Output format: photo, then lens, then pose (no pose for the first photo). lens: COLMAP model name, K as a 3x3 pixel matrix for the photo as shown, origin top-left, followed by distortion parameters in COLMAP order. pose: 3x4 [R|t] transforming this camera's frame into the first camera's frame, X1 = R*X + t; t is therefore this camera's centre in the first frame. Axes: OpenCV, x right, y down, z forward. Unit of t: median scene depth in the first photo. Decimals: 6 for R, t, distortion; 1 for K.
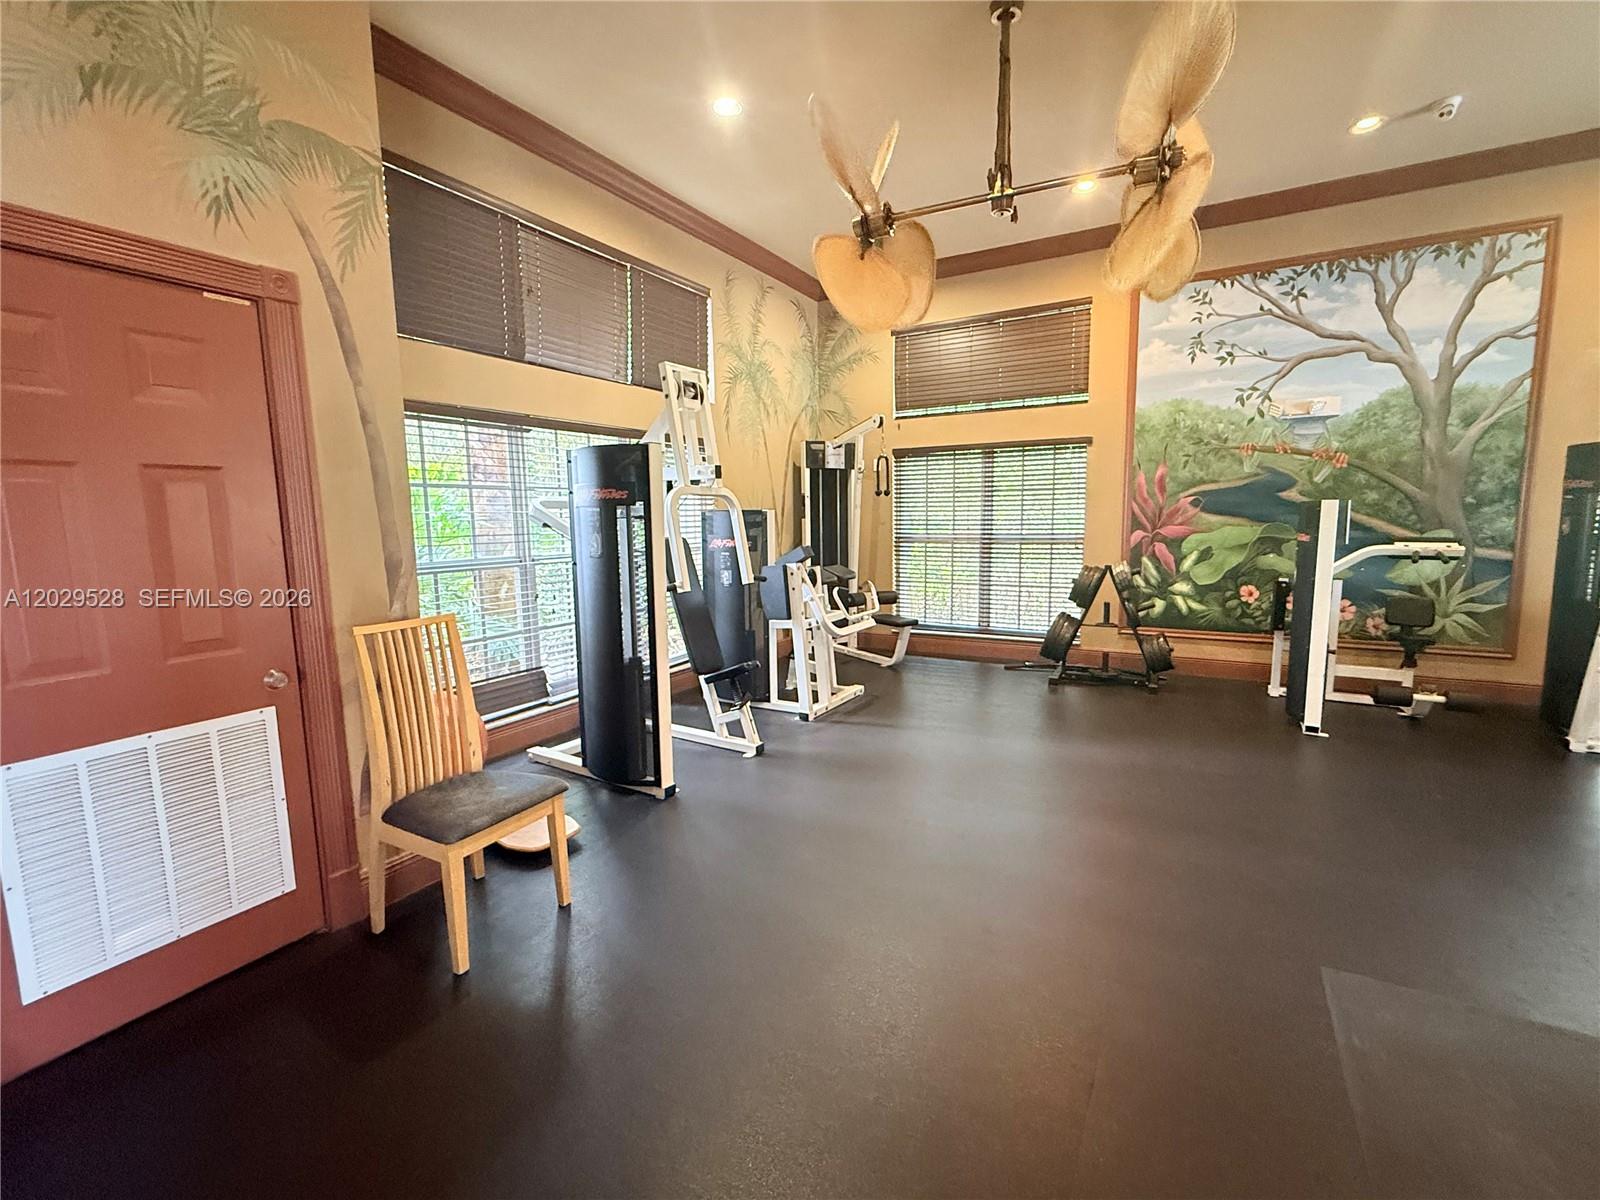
lens RADIAL K [[699.1, 0, 799.6], [0, 699.1, 600.2], [0, 0, 1]] dist [-0.001306, -0.000263]
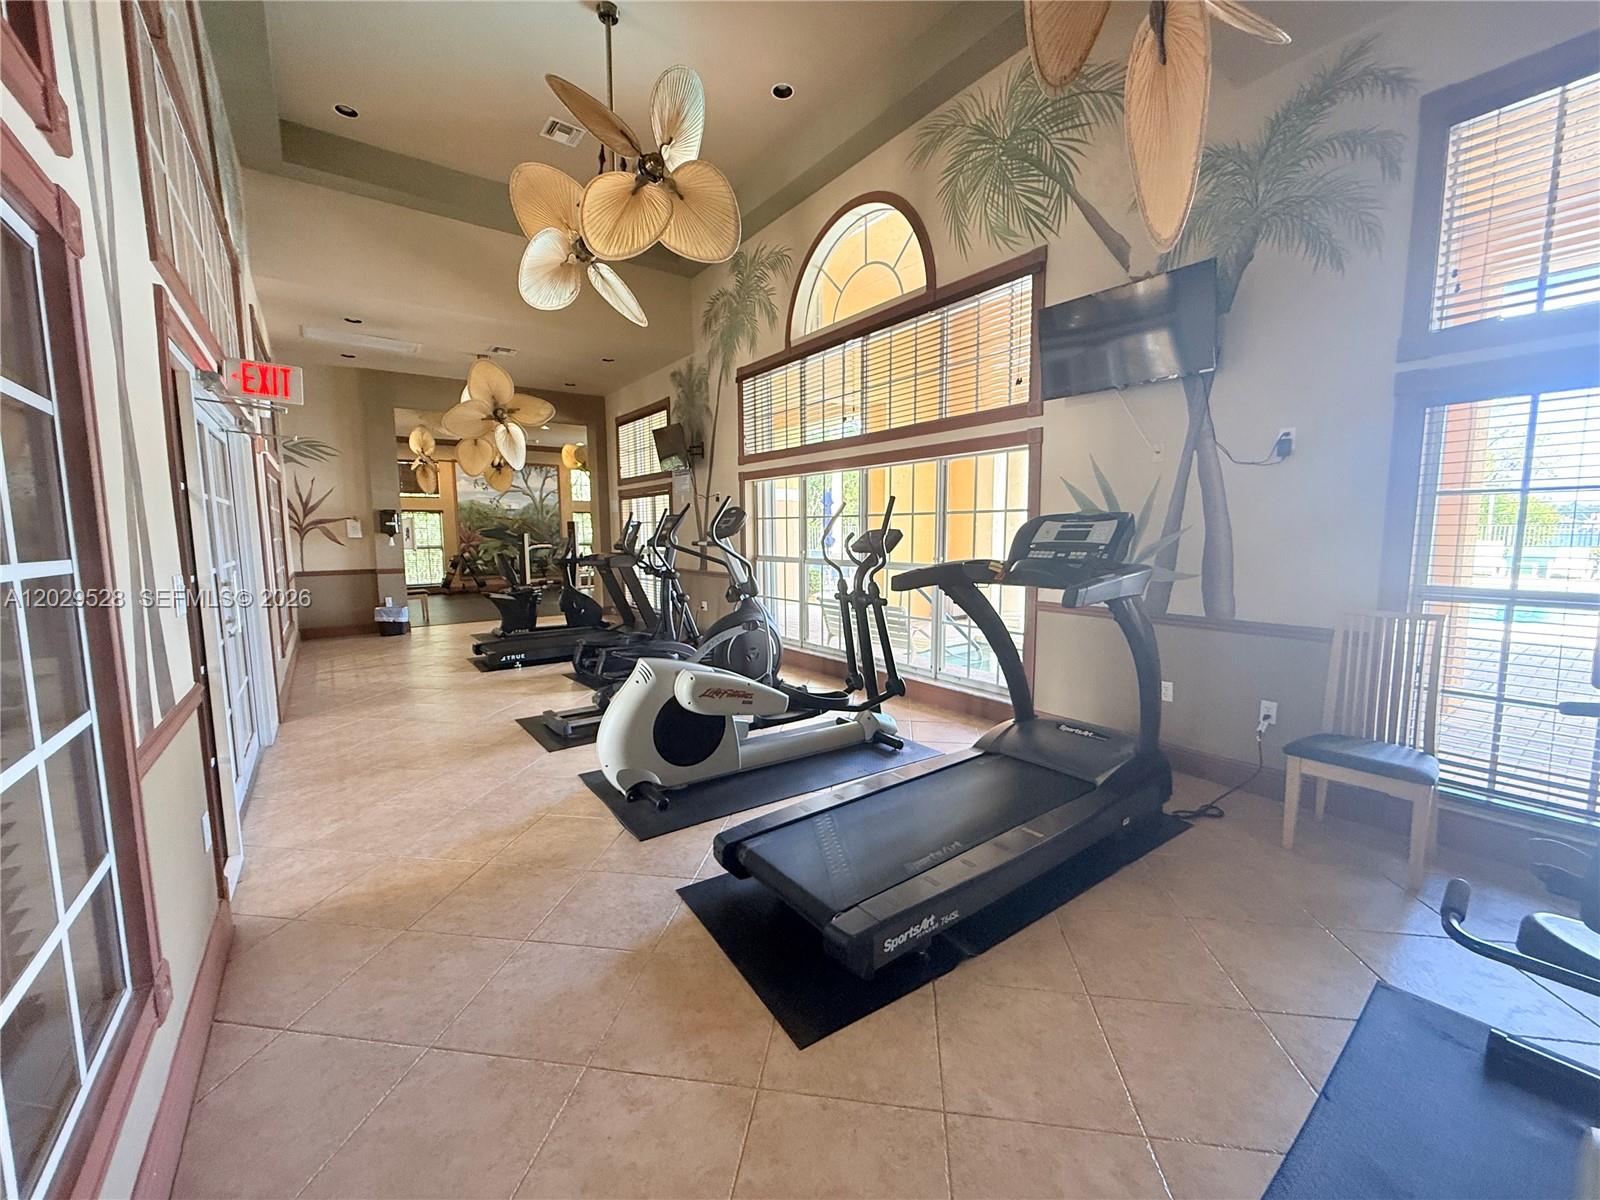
lens RADIAL K [[638.0, 0, 799.0], [0, 638.0, 596.6], [0, 0, 1]] dist [-0.000407, -0.000007]
pose [[0.383080, -0.087397, 0.919571, -1.595433], [0.118104, 0.991978, 0.045079, 0.182617], [-0.916134, 0.091336, 0.390329, -1.430643]]
